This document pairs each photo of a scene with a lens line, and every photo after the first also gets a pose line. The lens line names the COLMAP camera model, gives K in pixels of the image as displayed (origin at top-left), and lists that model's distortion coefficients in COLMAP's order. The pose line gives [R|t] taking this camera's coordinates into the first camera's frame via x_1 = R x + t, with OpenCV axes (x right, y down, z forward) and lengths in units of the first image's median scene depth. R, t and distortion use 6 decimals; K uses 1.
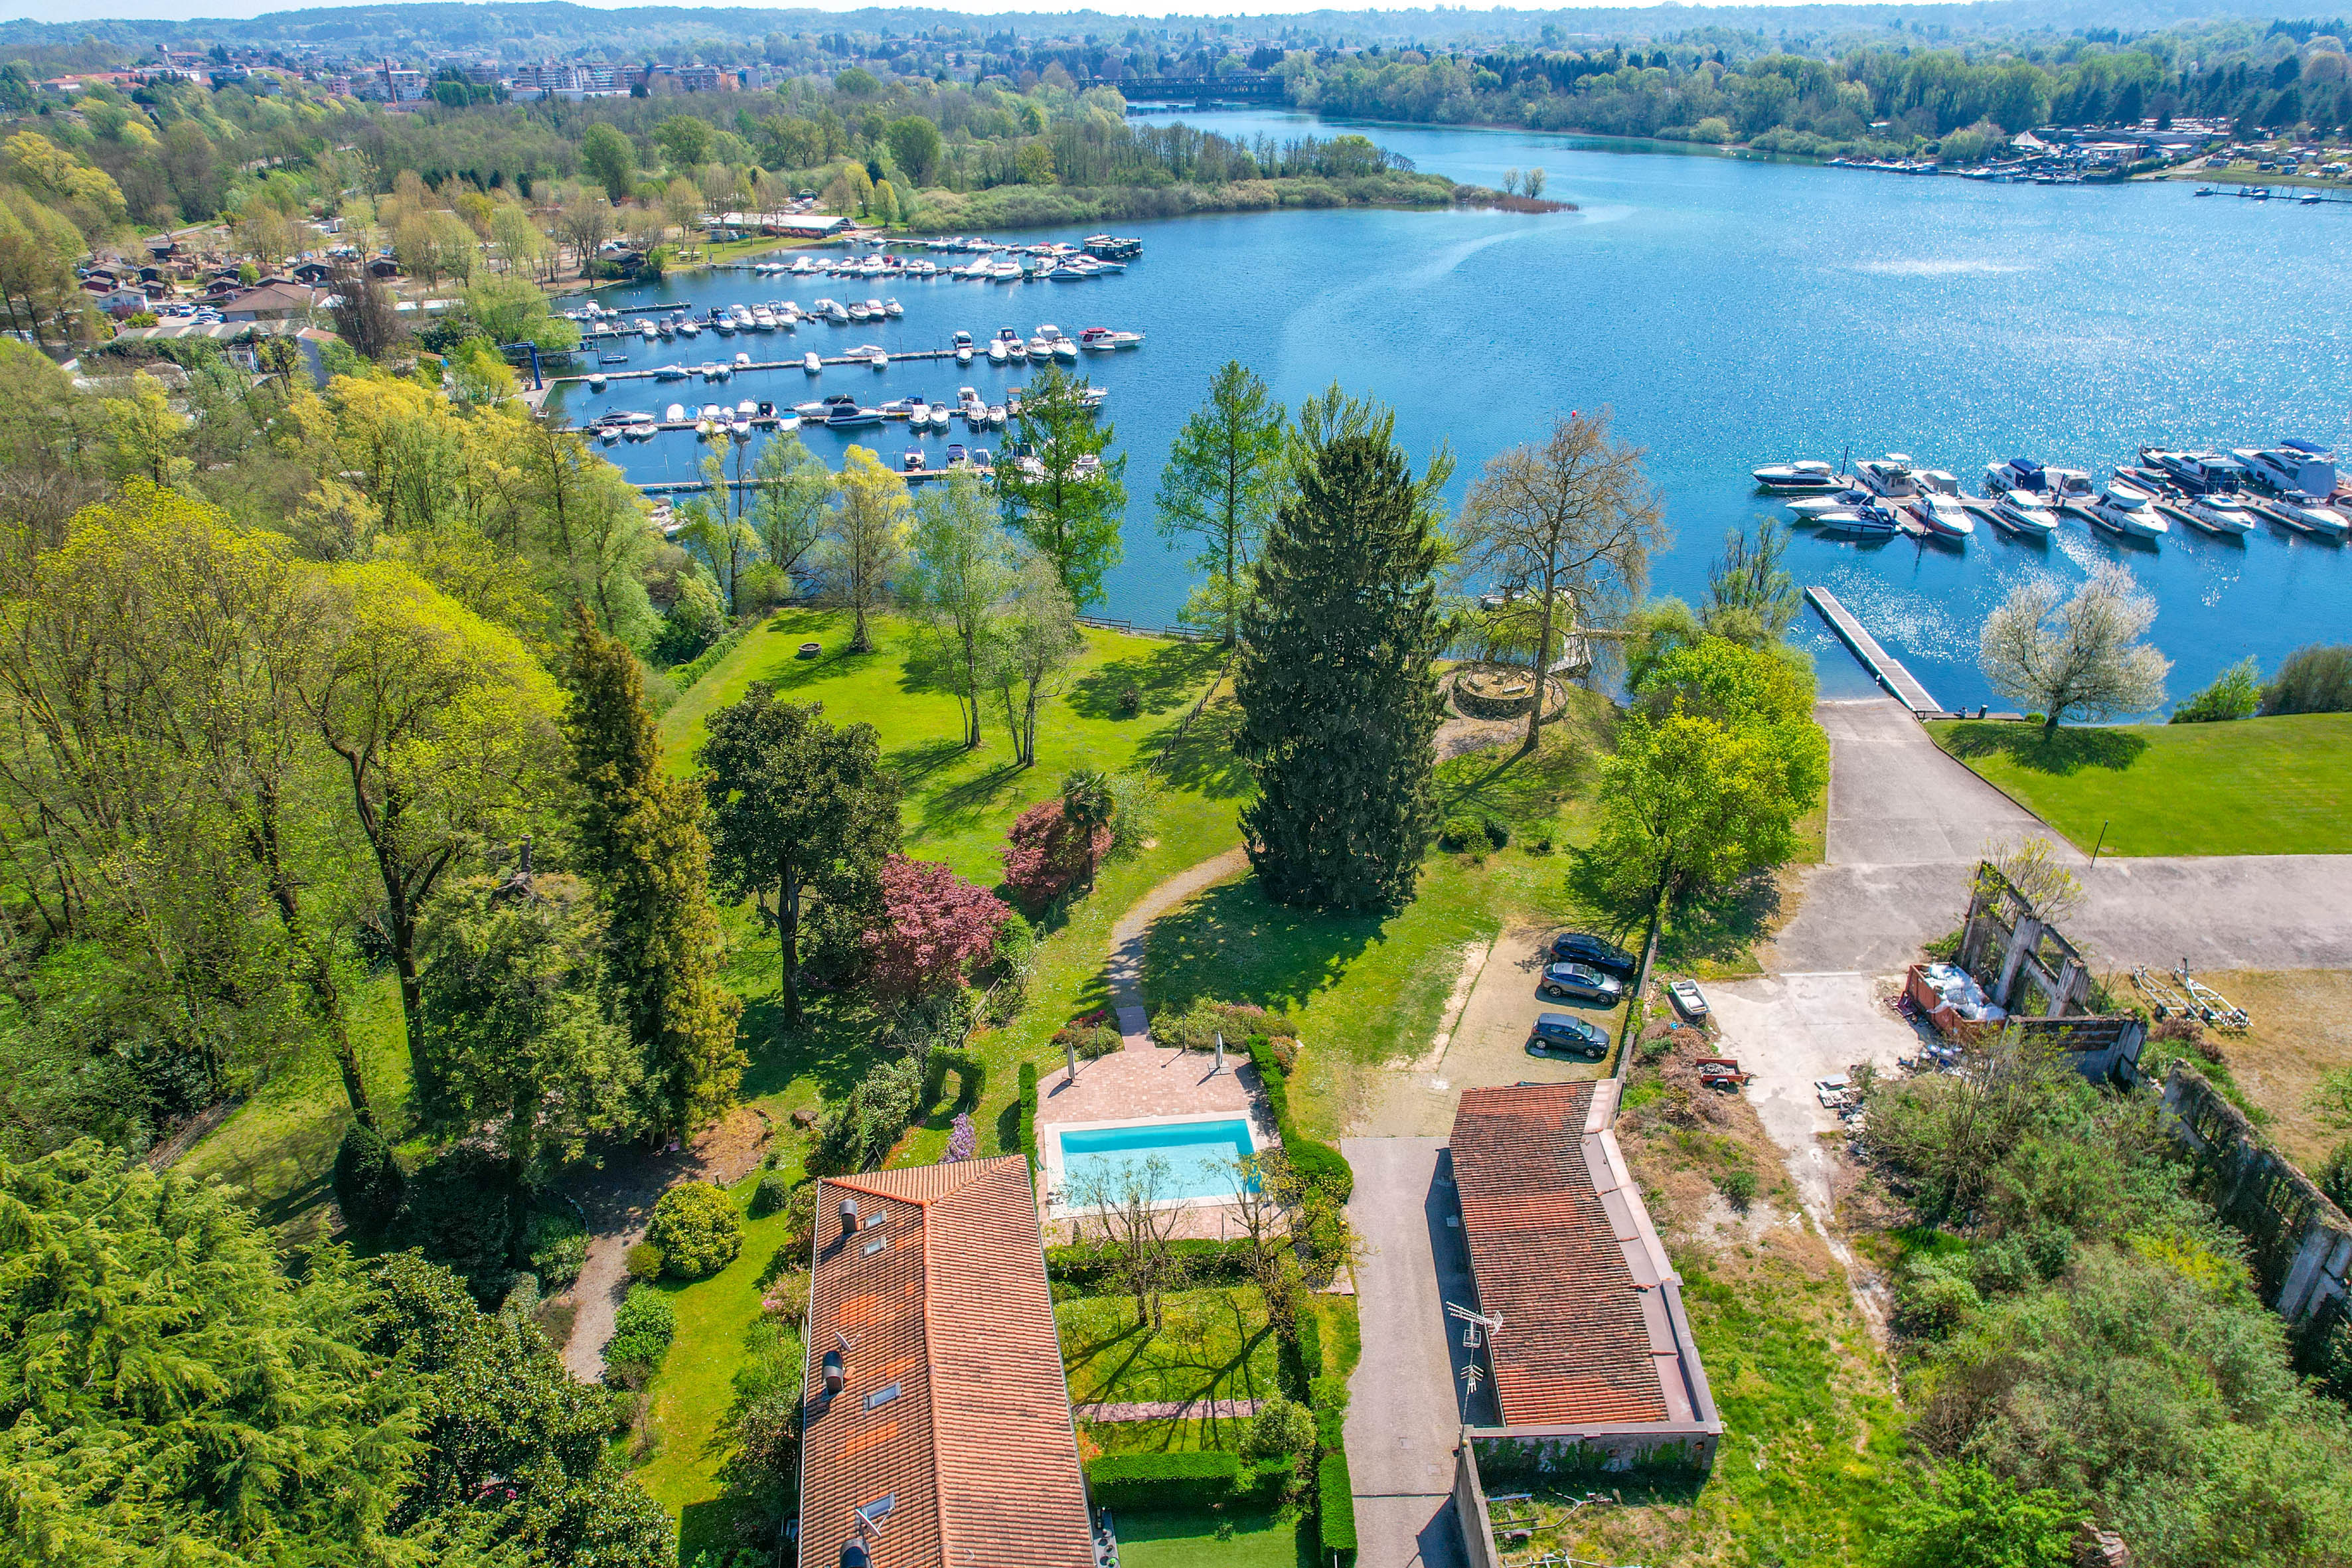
lens RADIAL K [[1495.5, 0, 1173.4], [0, 1495.5, 783.7], [0, 0, 1]] dist [-0.072292, 0.060015]
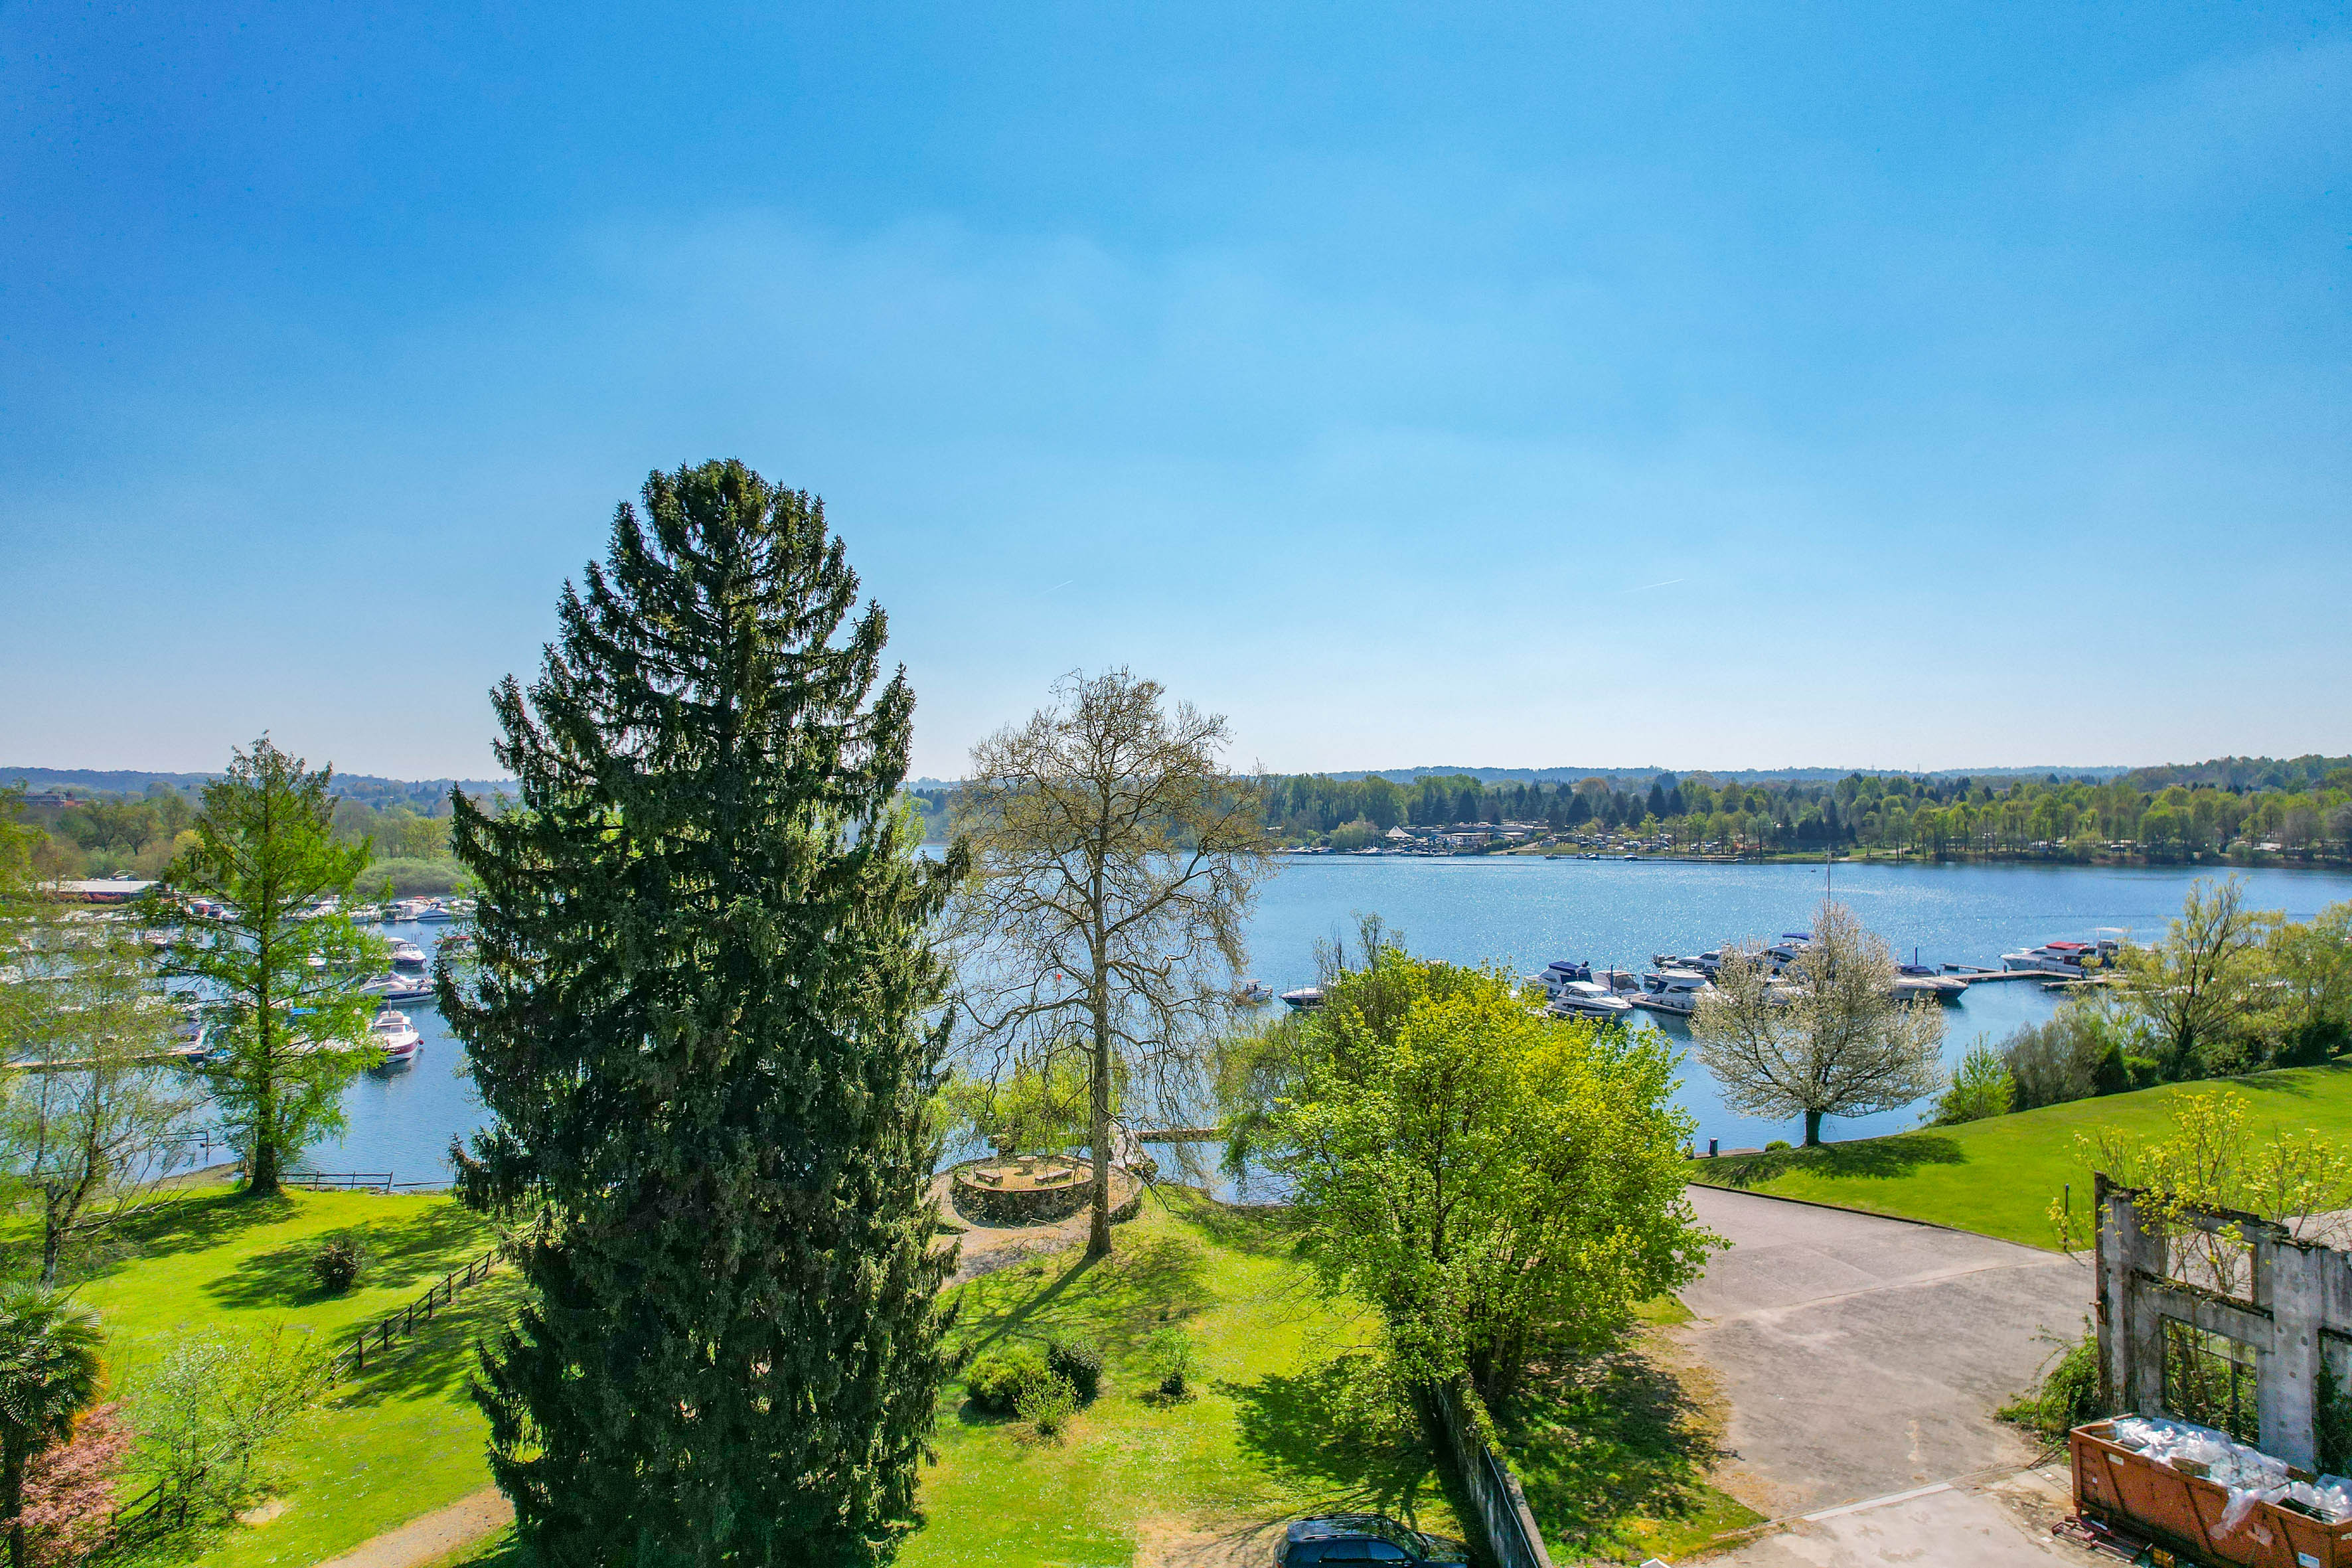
lens RADIAL K [[1495.5, 0, 1183.1], [0, 1495.5, 778.0], [0, 0, 1]] dist [-0.072292, 0.060015]
pose [[0.934294, 0.011012, 0.356333, 0.086718], [0.159155, 0.881507, -0.444539, 0.094782], [-0.319005, 0.472042, 0.821834, 0.577321]]
